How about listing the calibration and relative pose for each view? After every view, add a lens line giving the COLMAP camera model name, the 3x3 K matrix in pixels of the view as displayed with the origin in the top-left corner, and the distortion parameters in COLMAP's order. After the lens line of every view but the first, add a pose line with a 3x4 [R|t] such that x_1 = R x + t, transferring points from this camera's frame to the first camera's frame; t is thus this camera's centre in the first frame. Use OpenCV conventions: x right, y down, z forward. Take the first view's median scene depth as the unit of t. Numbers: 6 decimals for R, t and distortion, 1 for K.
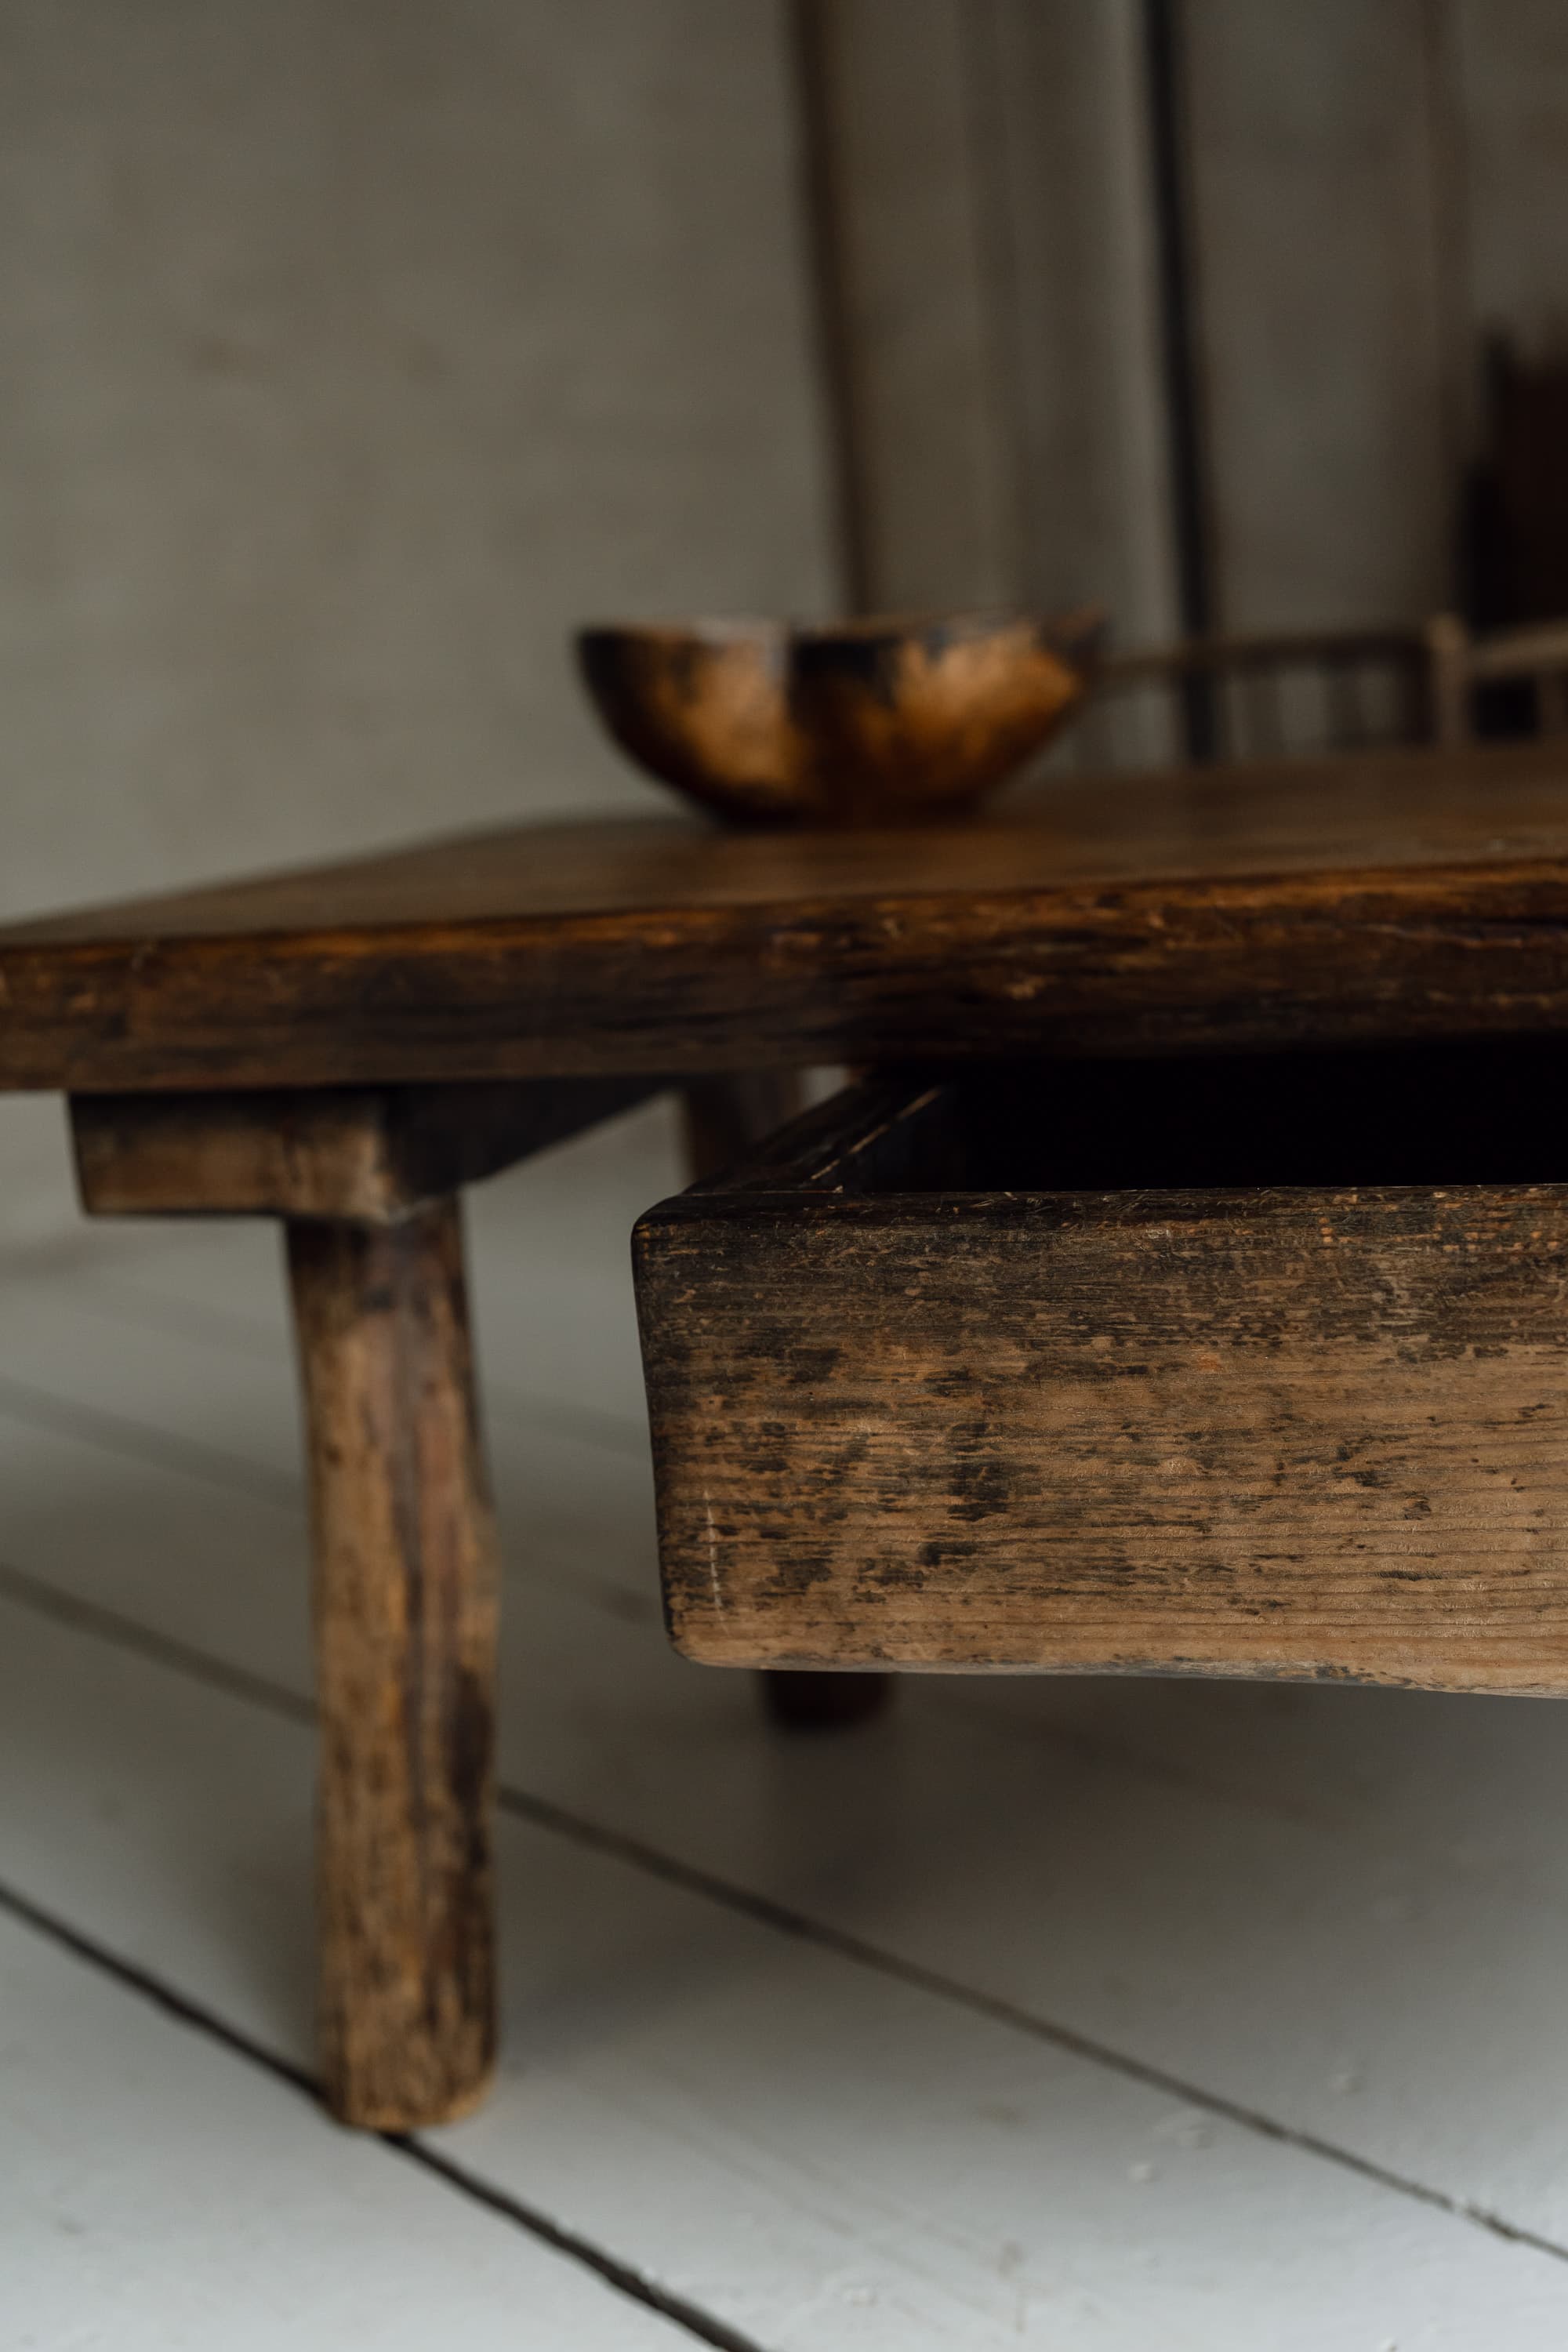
lens RADIAL K [[3342.9, 0, 788.6], [0, 3342.9, 1189.8], [0, 0, 1]] dist [0.004188, 0.000000]
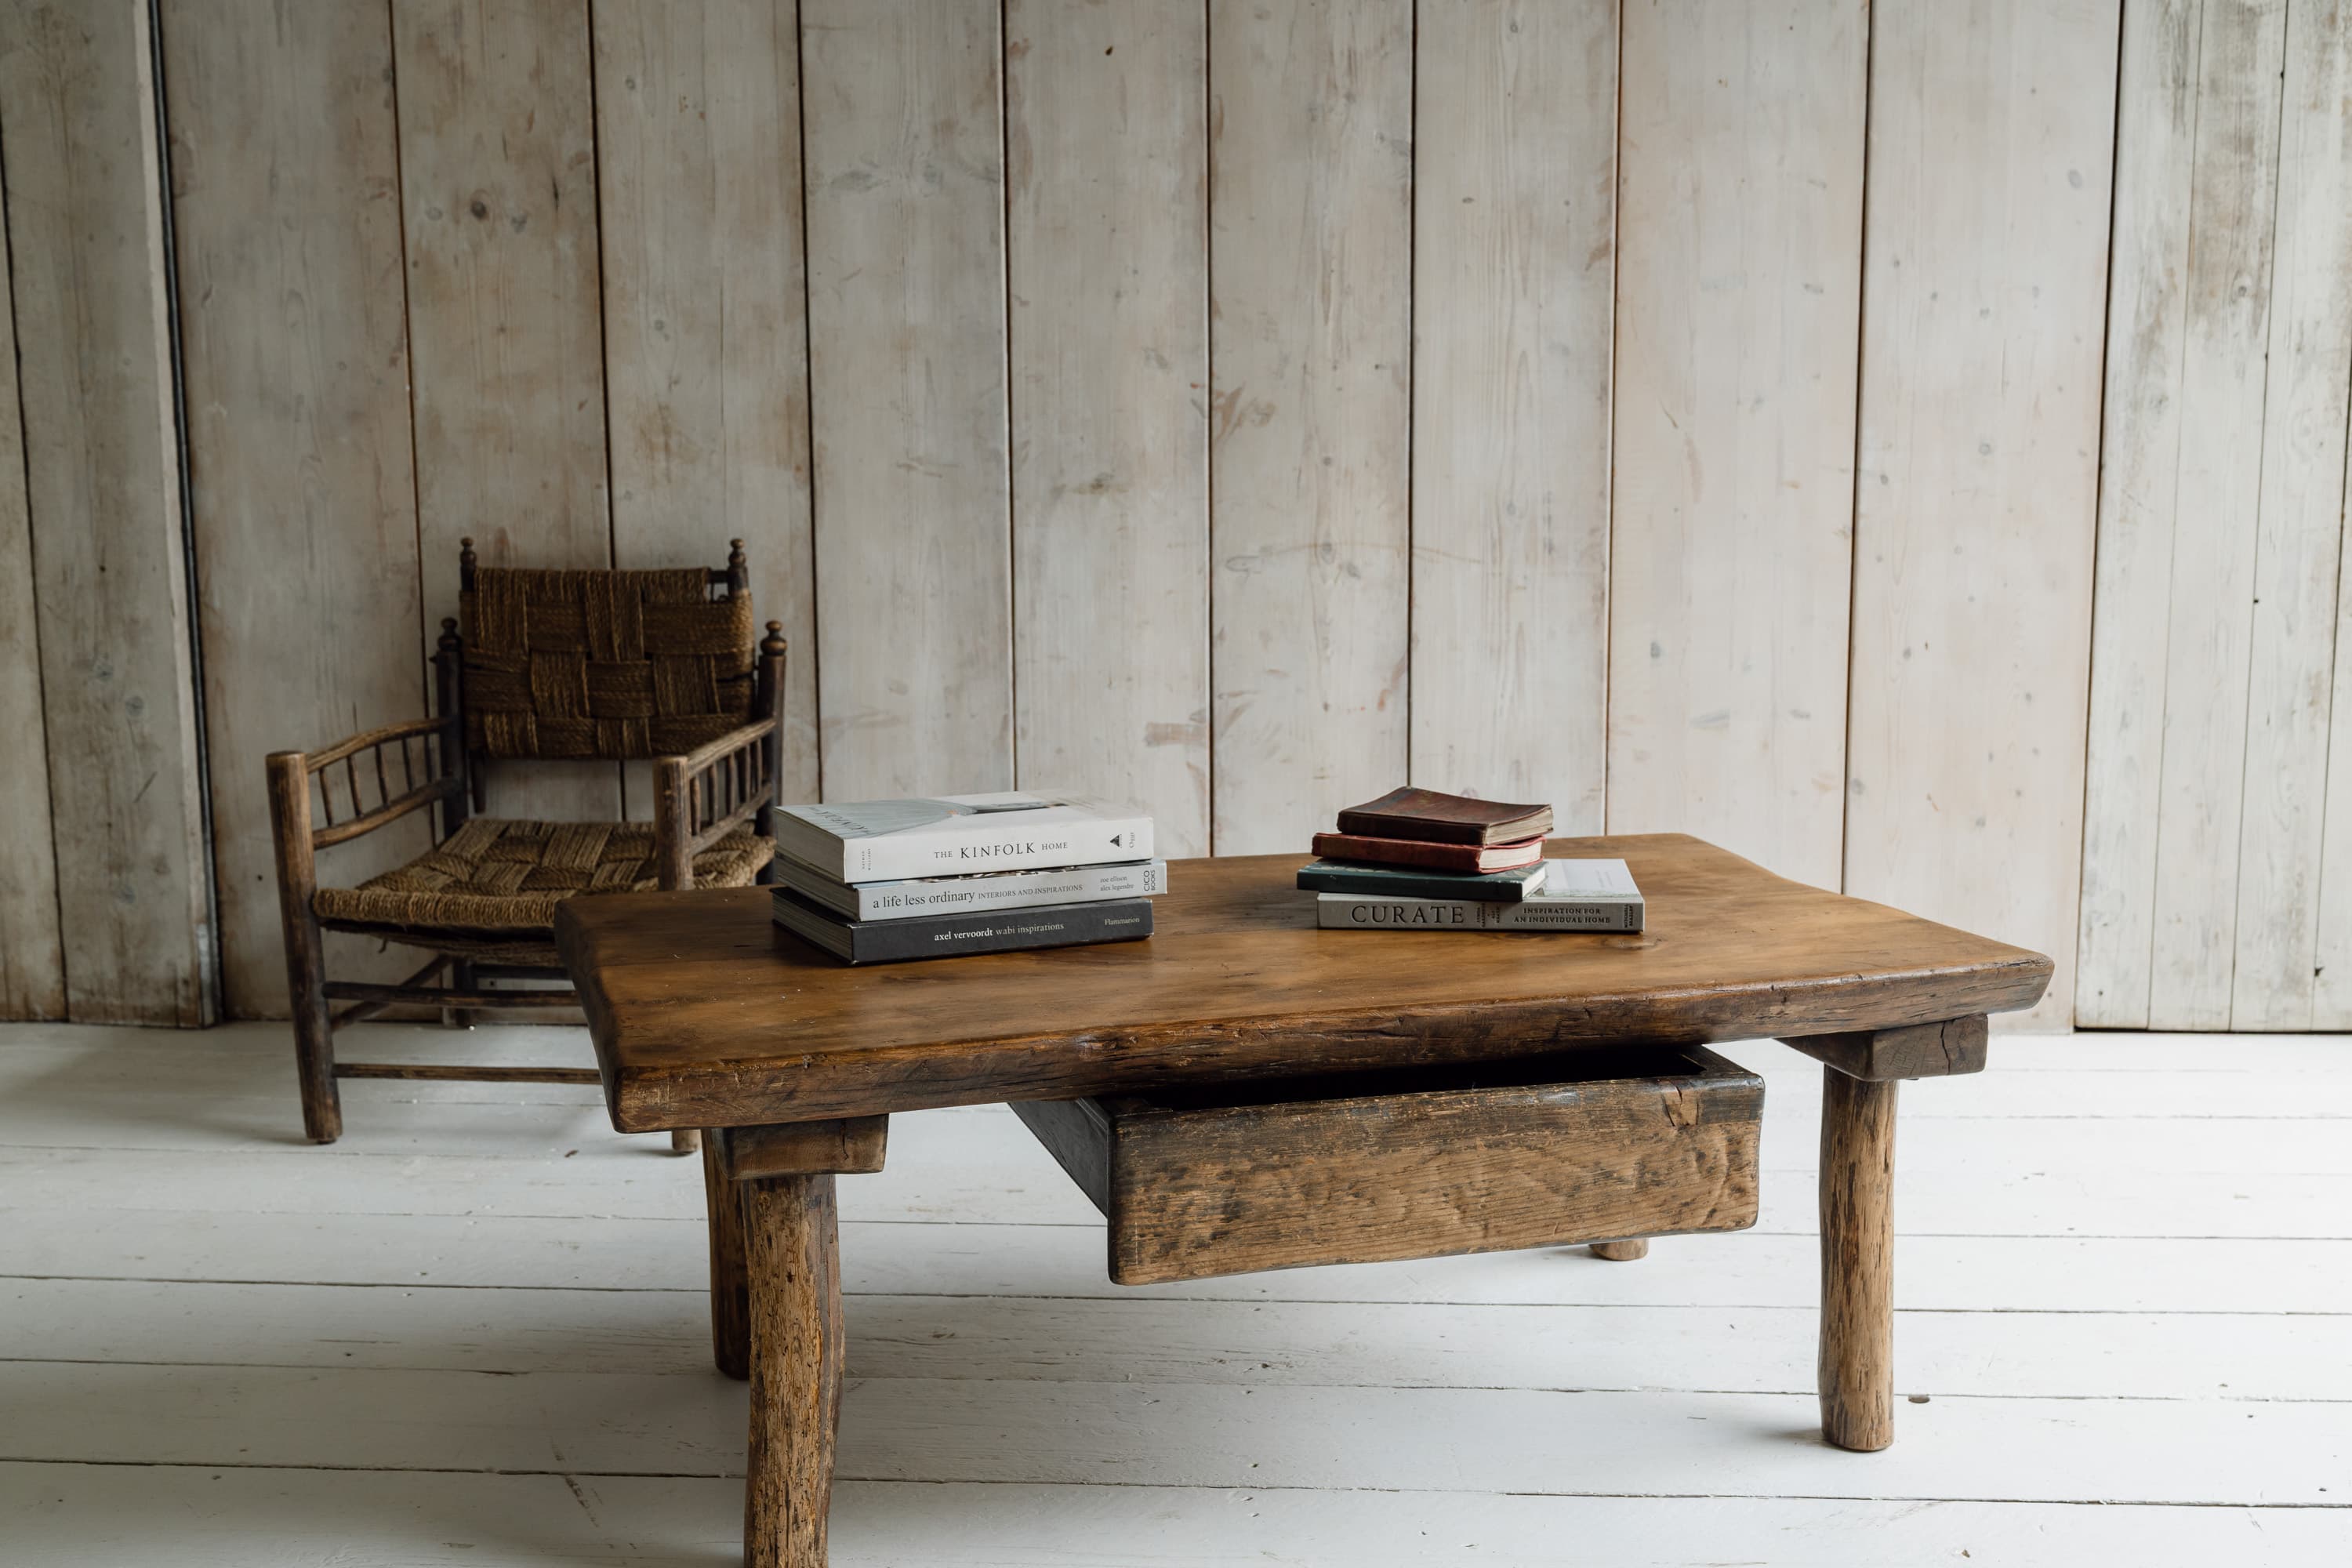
lens RADIAL K [[2530.5, 0, 1173.5], [0, 2530.5, 776.6], [0, 0, 1]] dist [-0.002687, 0.000000]
pose [[0.637332, -0.030823, 0.769972, -1.789073], [0.077542, 0.996693, -0.024285, -0.262021], [-0.766678, 0.075183, 0.637615, -0.234140]]
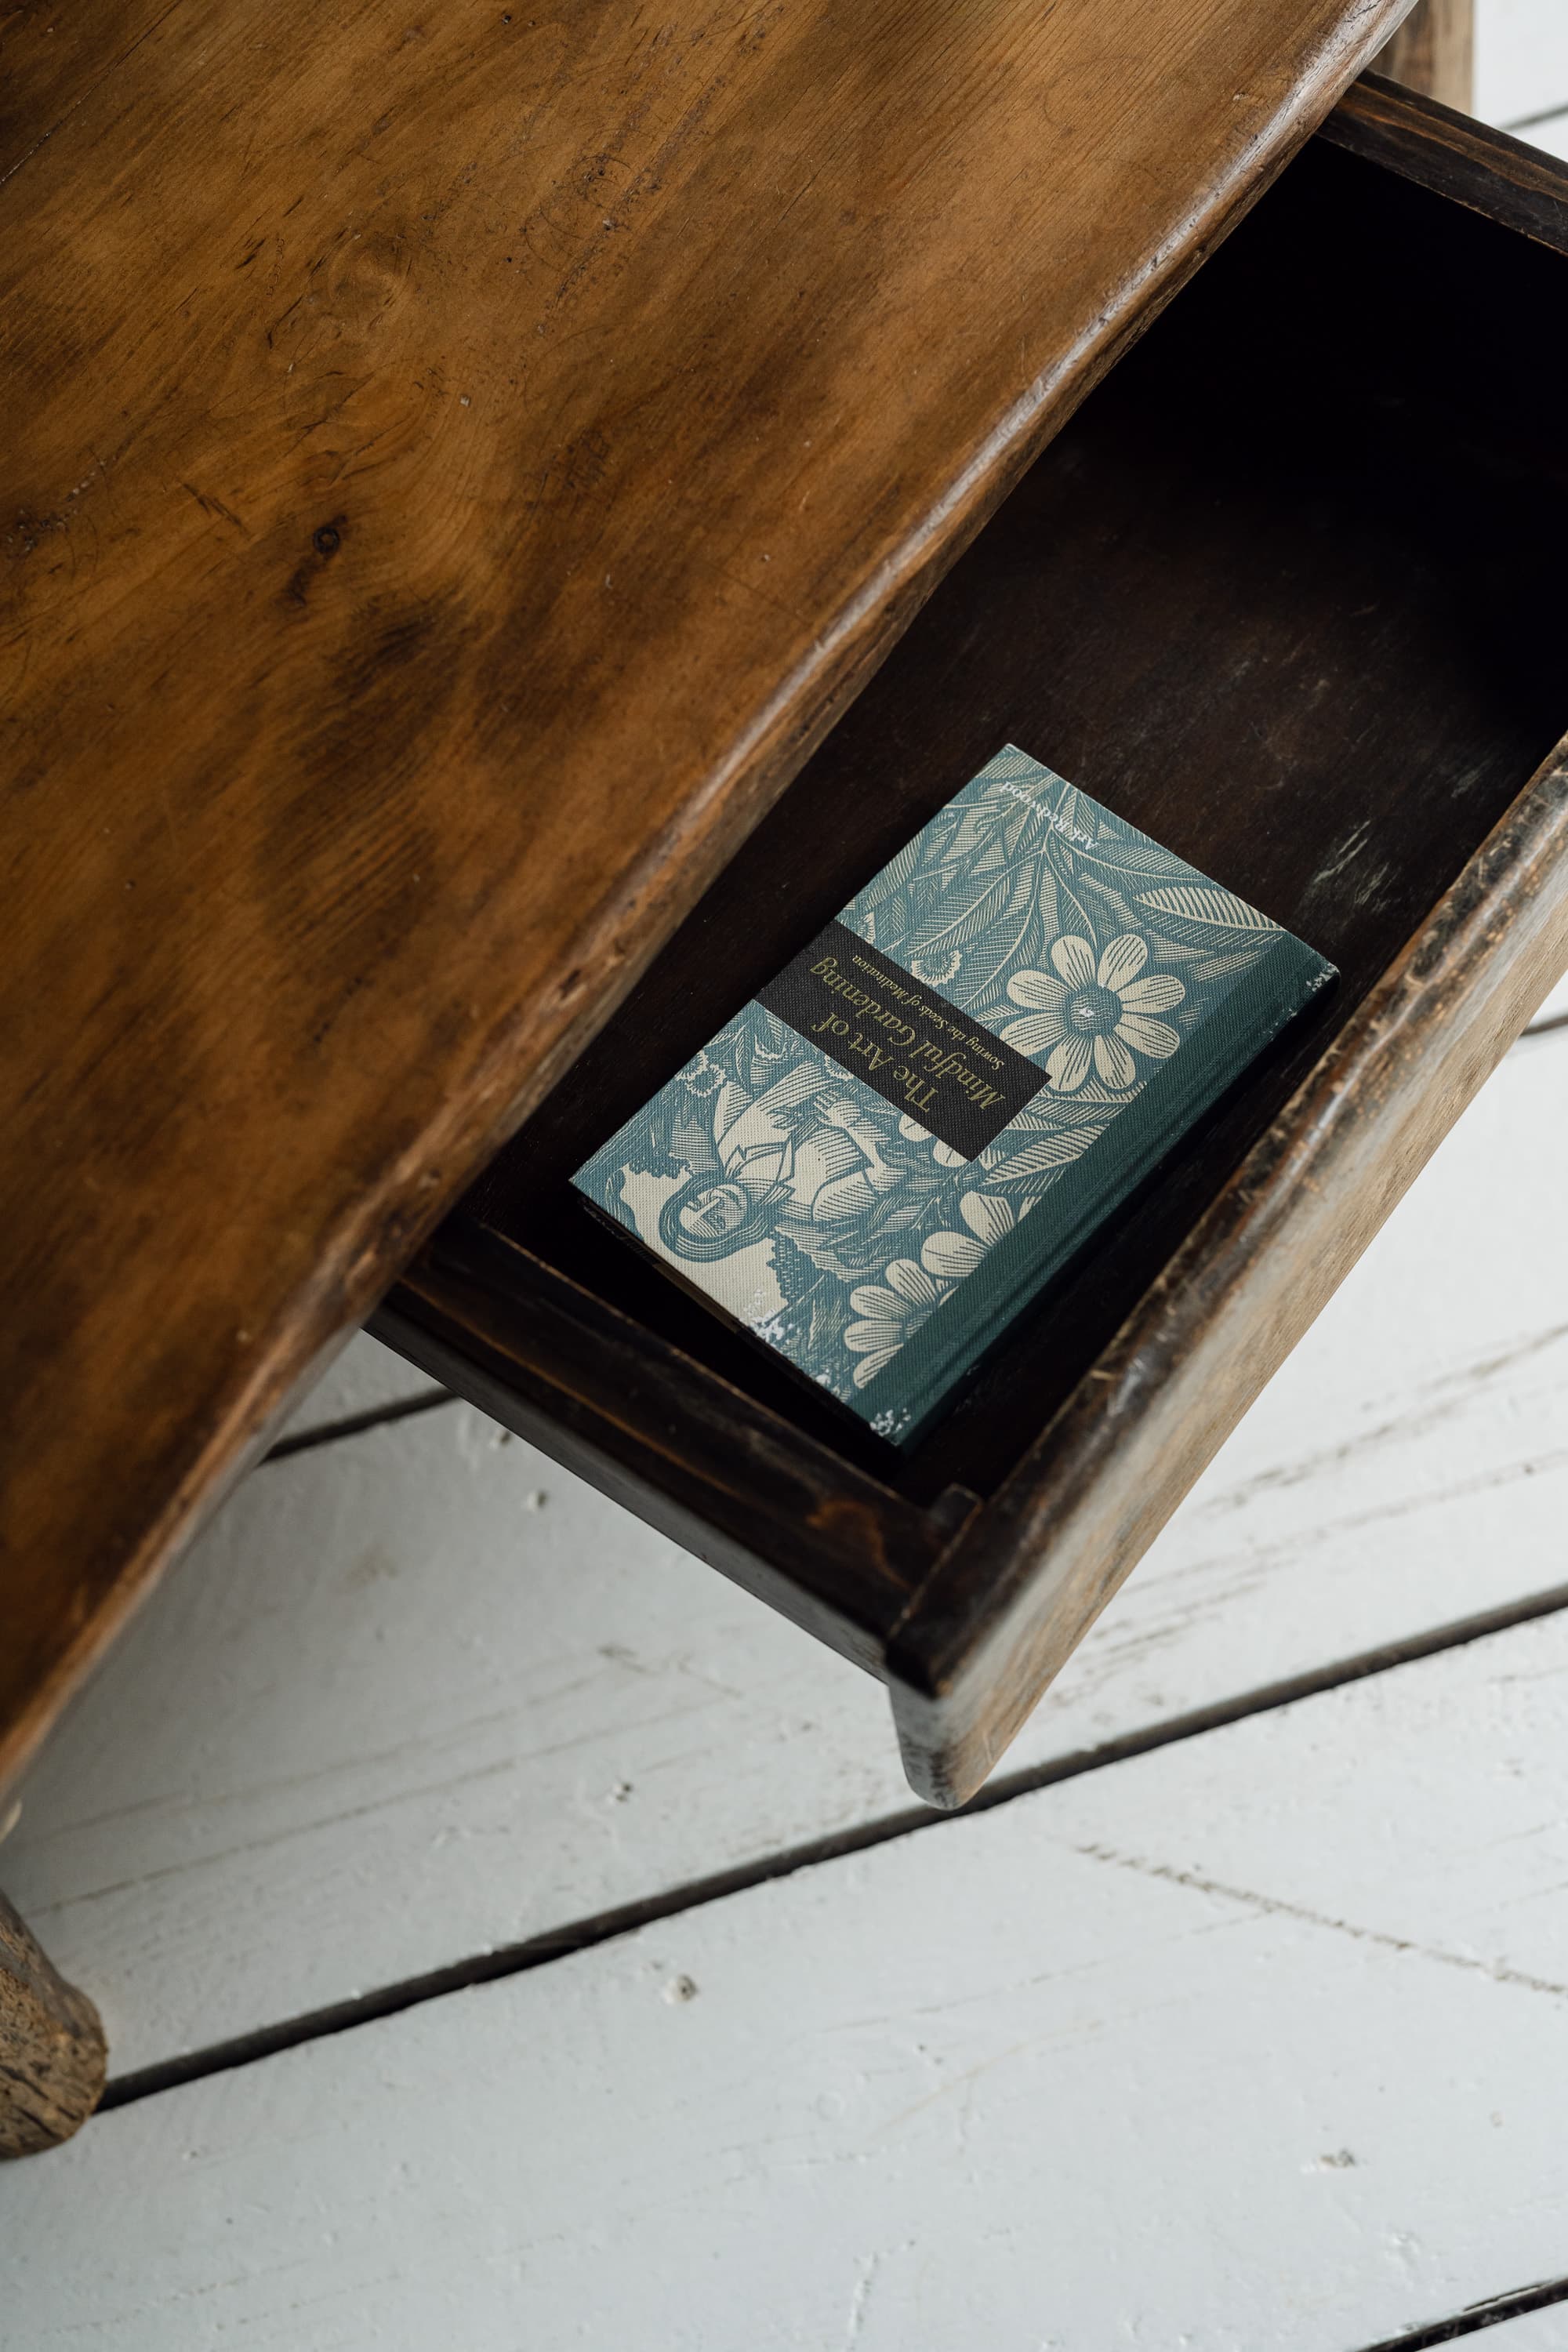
lens RADIAL K [[3342.9, 0, 772.9], [0, 3342.9, 1181.5], [0, 0, 1]] dist [0.004188, 0.000000]
pose [[0.340440, -0.824903, 0.451261, -0.388449], [0.235169, 0.539375, 0.808560, -0.893748], [-0.910382, -0.169144, 0.377616, 0.693556]]
